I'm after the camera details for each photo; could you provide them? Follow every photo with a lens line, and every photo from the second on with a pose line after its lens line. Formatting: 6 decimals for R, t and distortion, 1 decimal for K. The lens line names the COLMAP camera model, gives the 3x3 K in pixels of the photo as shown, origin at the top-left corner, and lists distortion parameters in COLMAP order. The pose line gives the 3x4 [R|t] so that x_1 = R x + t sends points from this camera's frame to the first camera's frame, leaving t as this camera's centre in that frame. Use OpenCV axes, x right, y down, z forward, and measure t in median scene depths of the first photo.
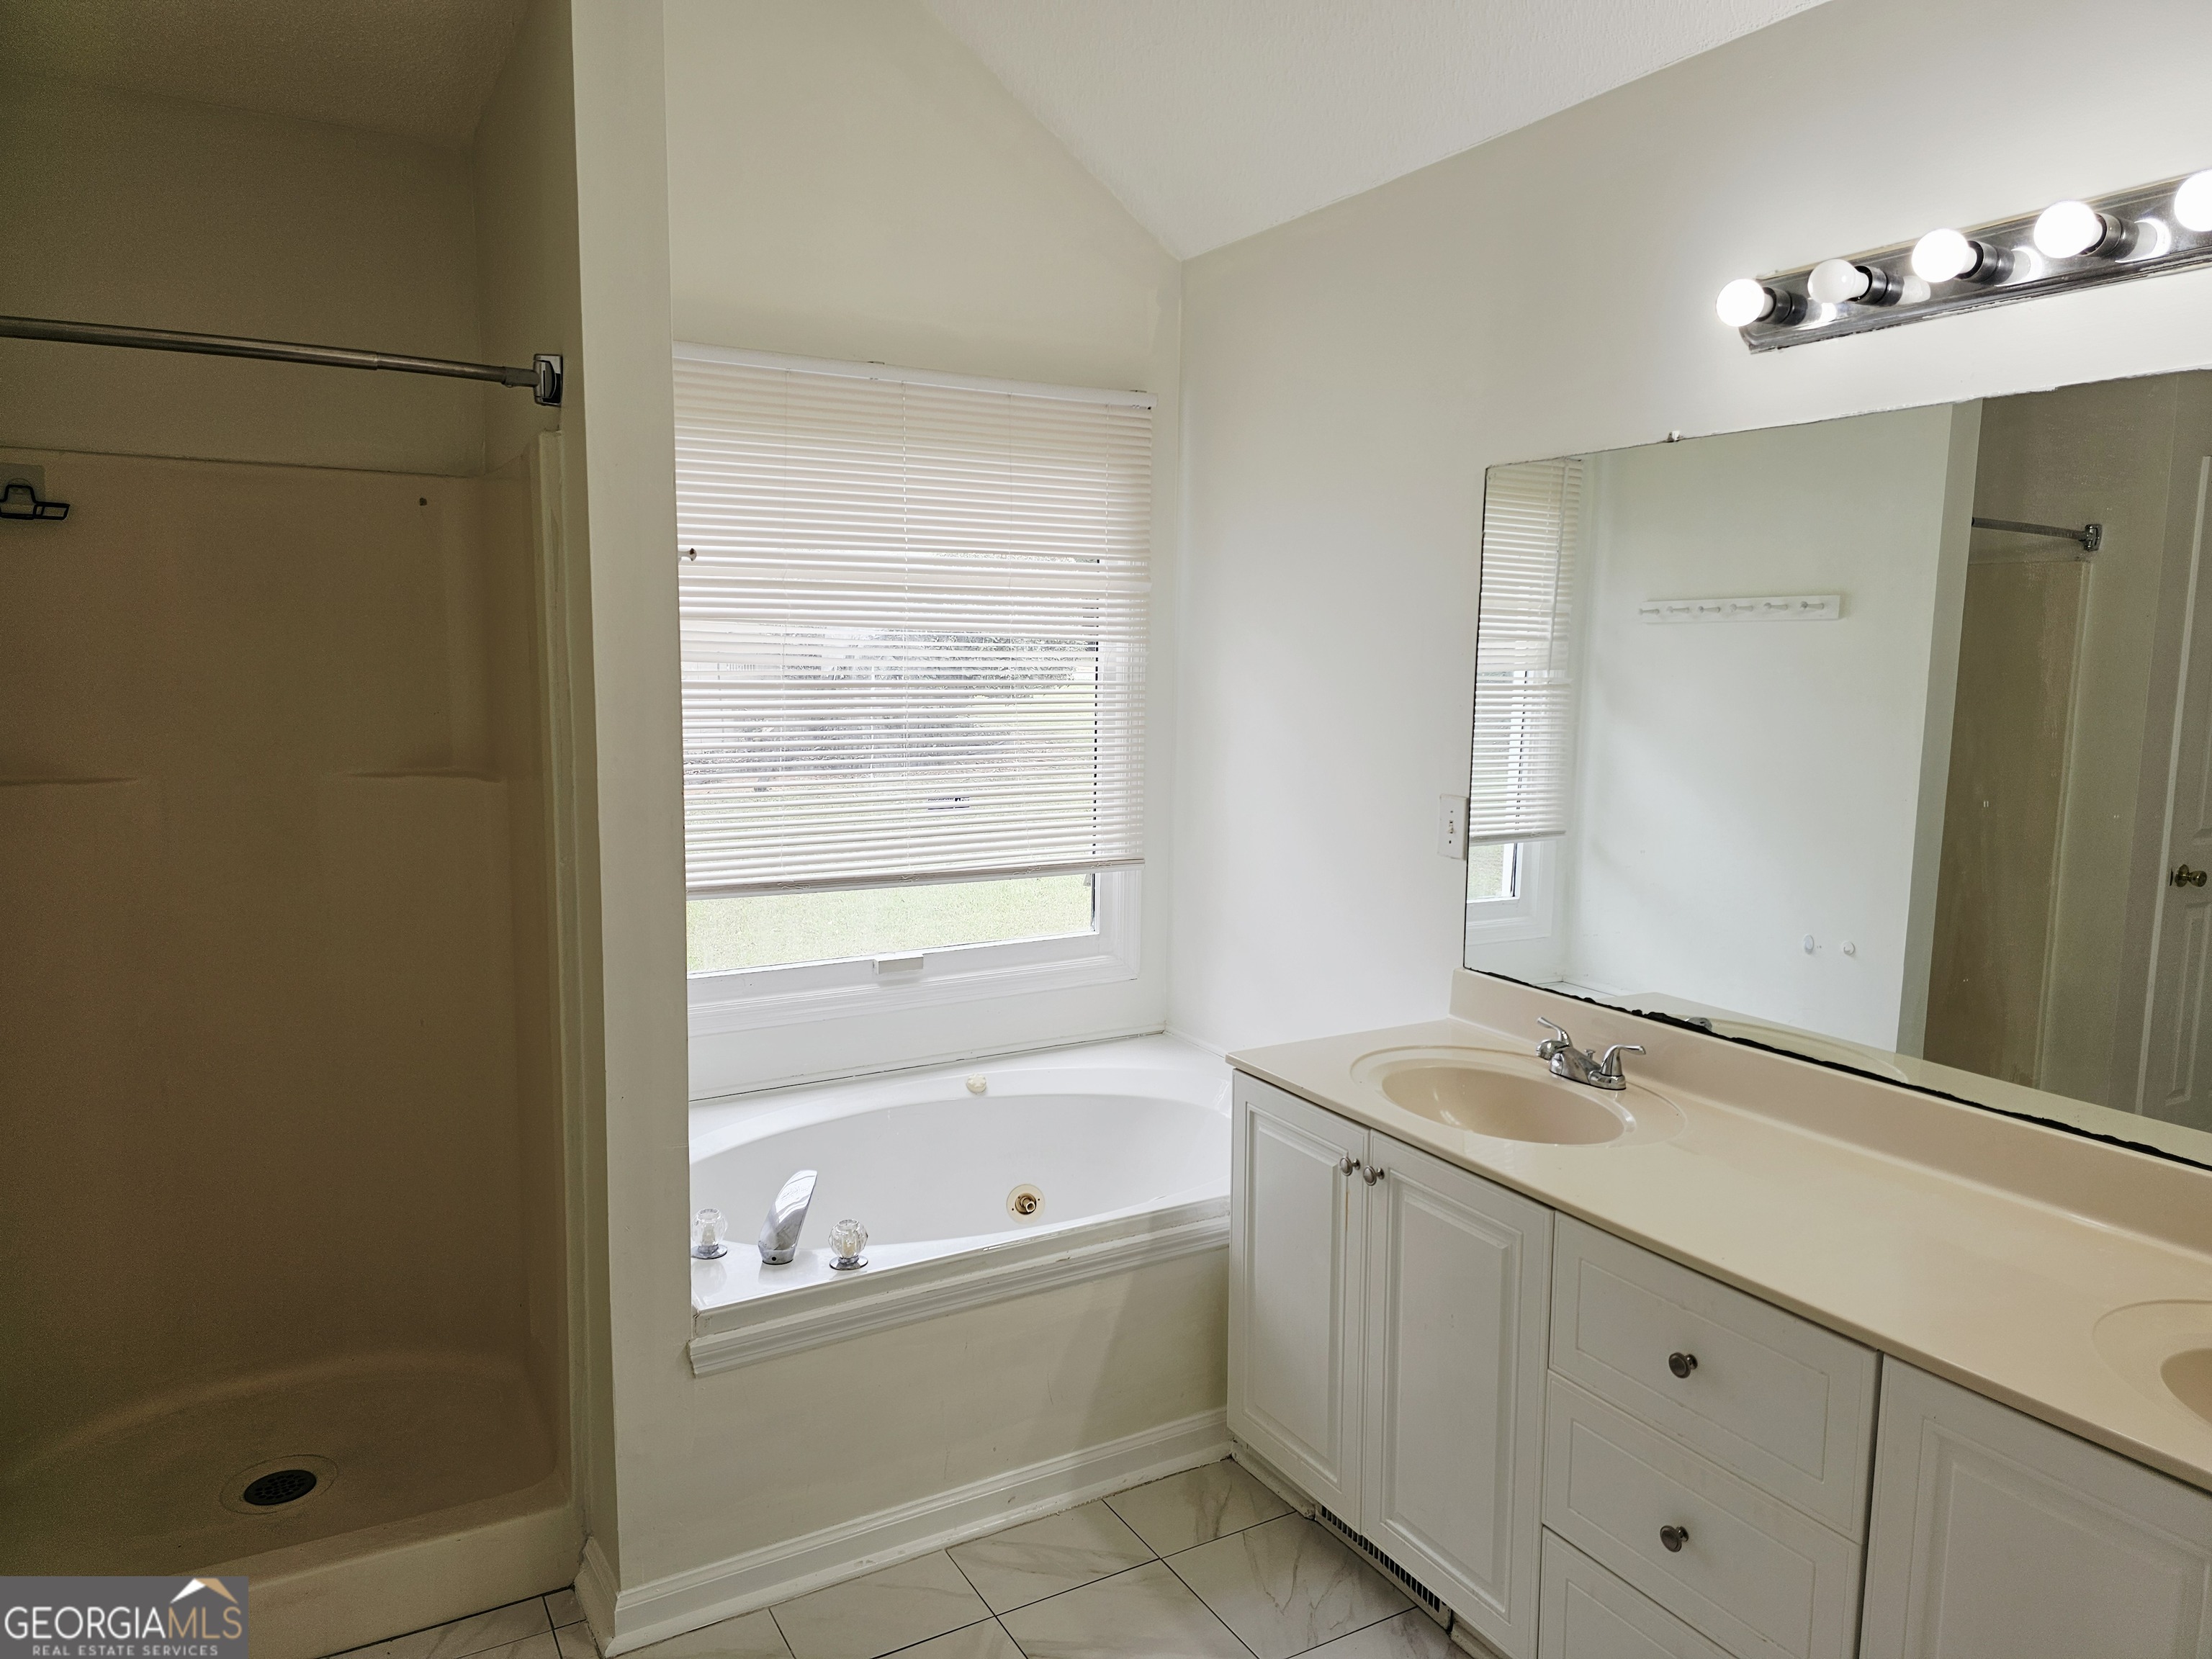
lens RADIAL K [[1490.3, 0, 1107.1], [0, 1490.3, 826.2], [0, 0, 1]] dist [0.011282, -0.001018]
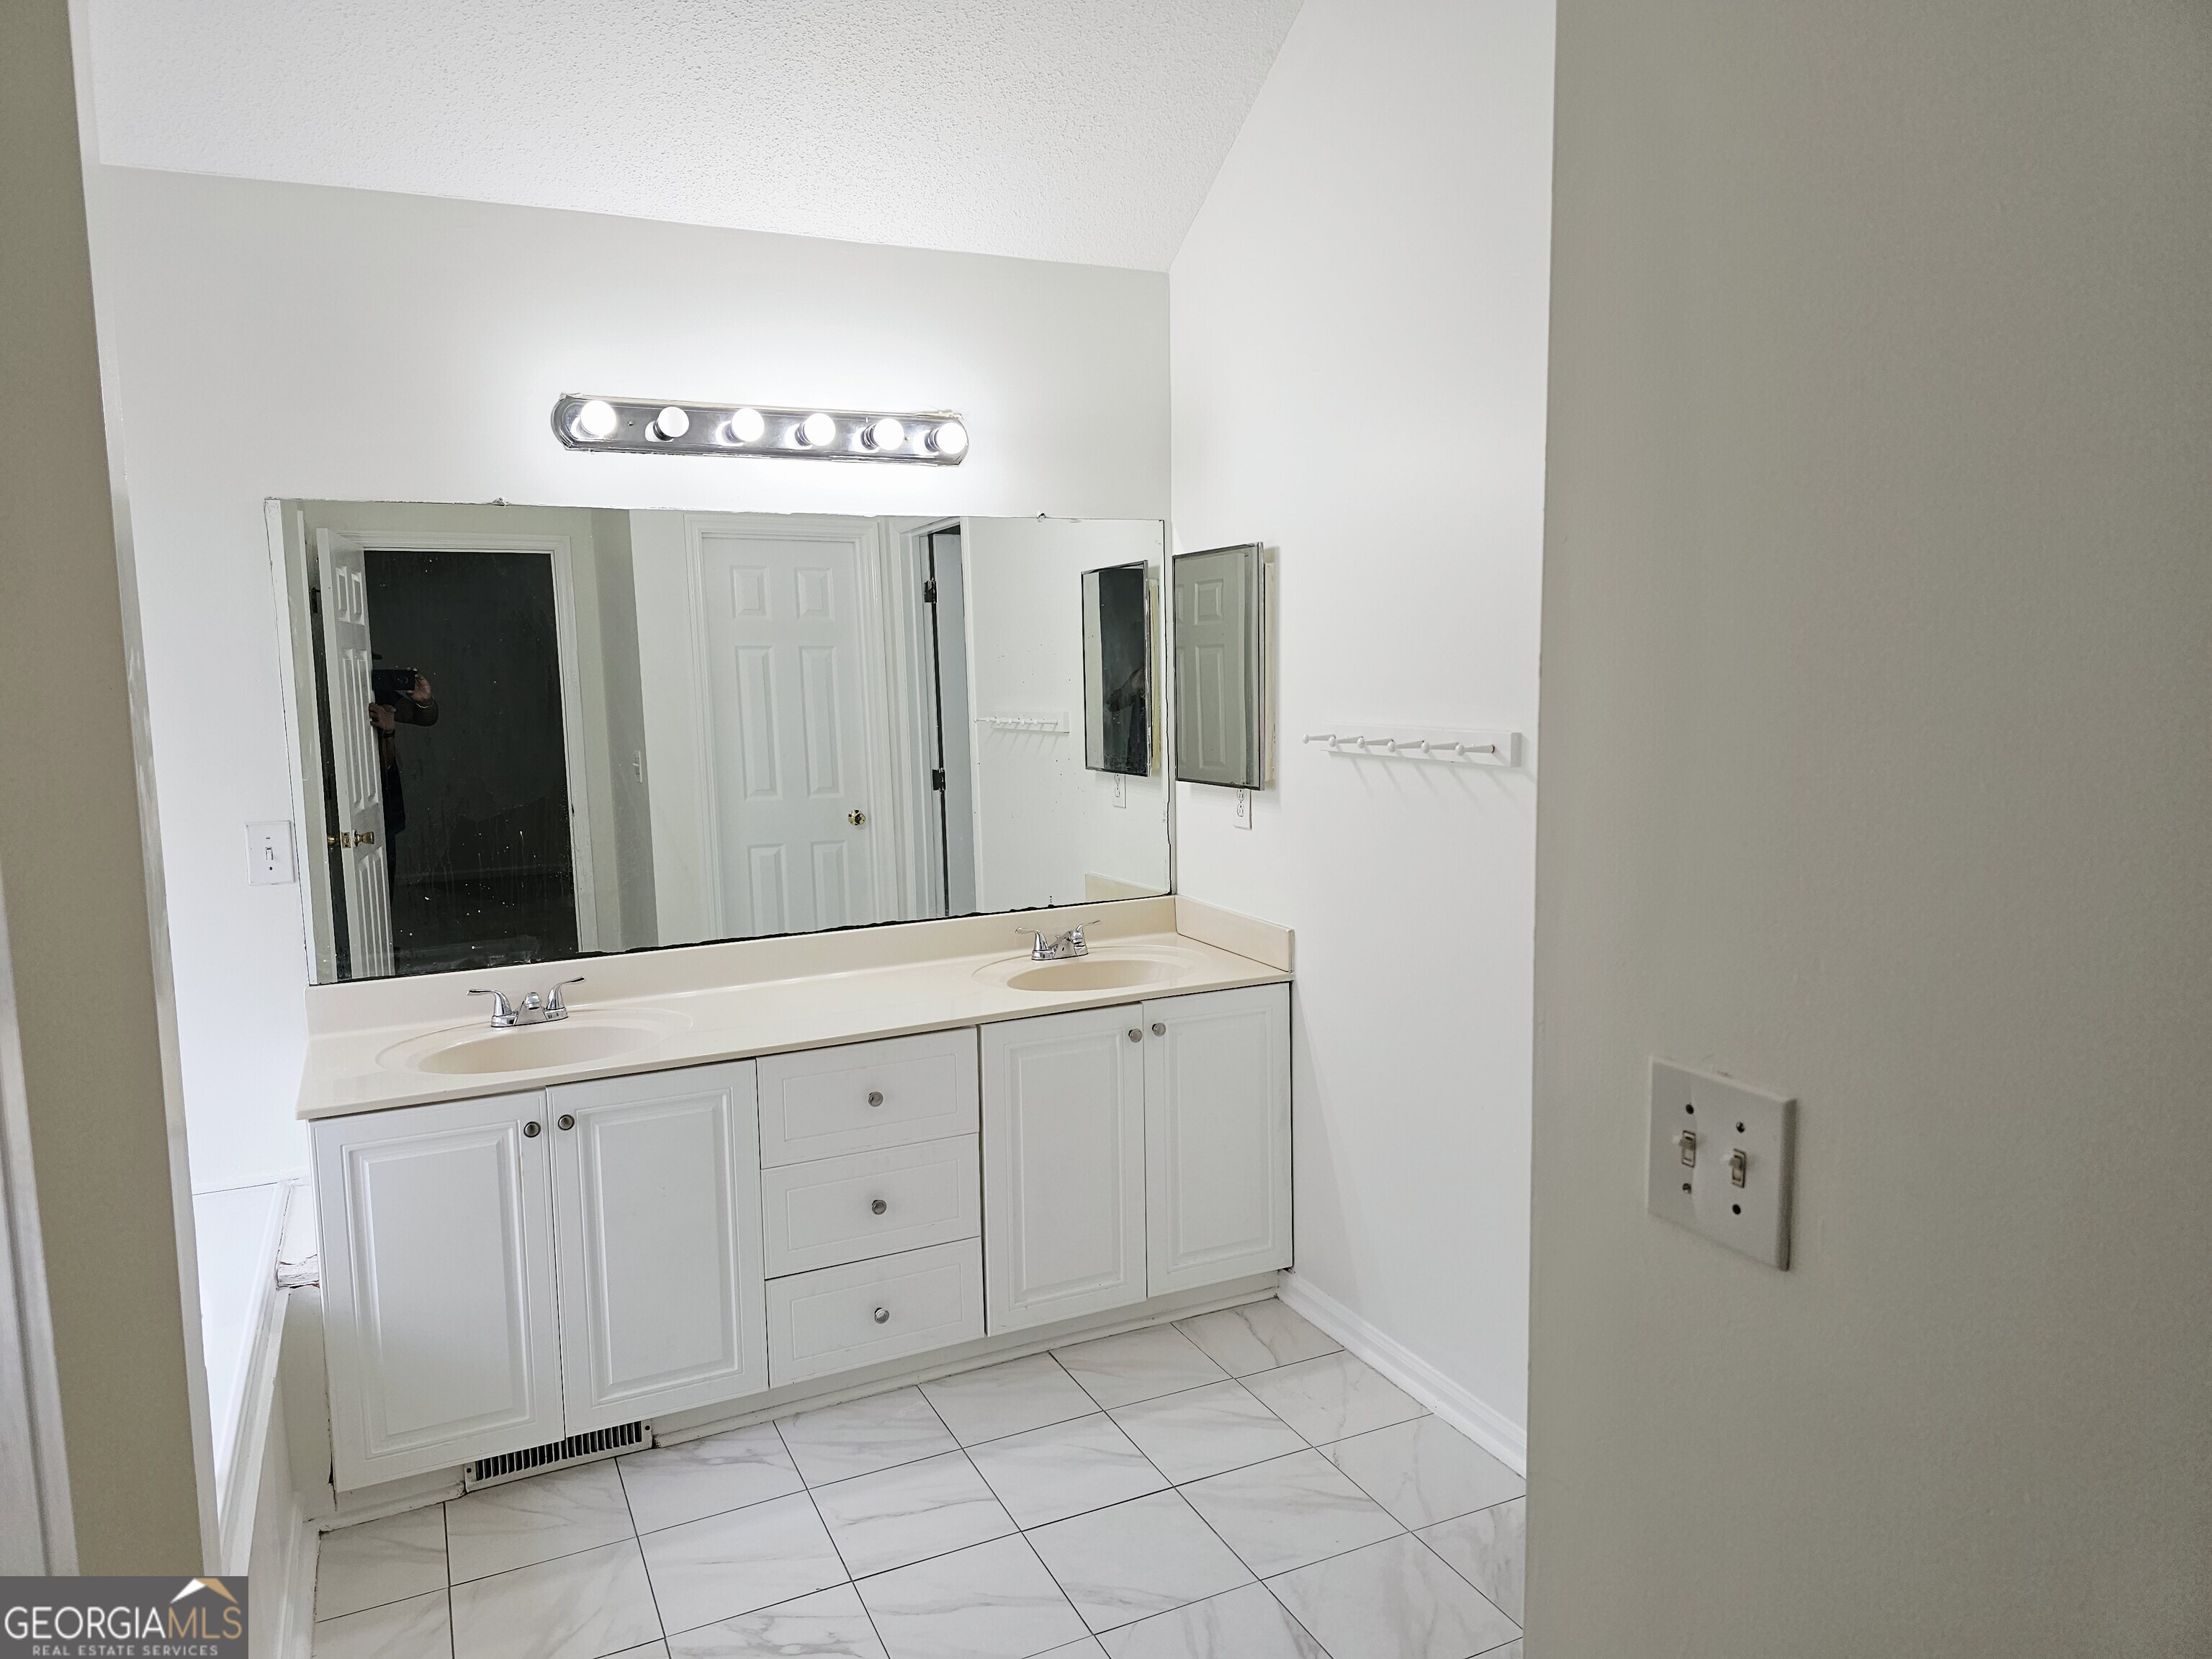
lens RADIAL K [[1490.3, 0, 1102.0], [0, 1490.3, 824.4], [0, 0, 1]] dist [0.011282, -0.001018]
pose [[0.096620, -0.147634, 0.984311, -0.893100], [0.147553, 0.980135, 0.132523, -0.088293], [-0.984323, 0.132434, 0.116484, 0.404927]]
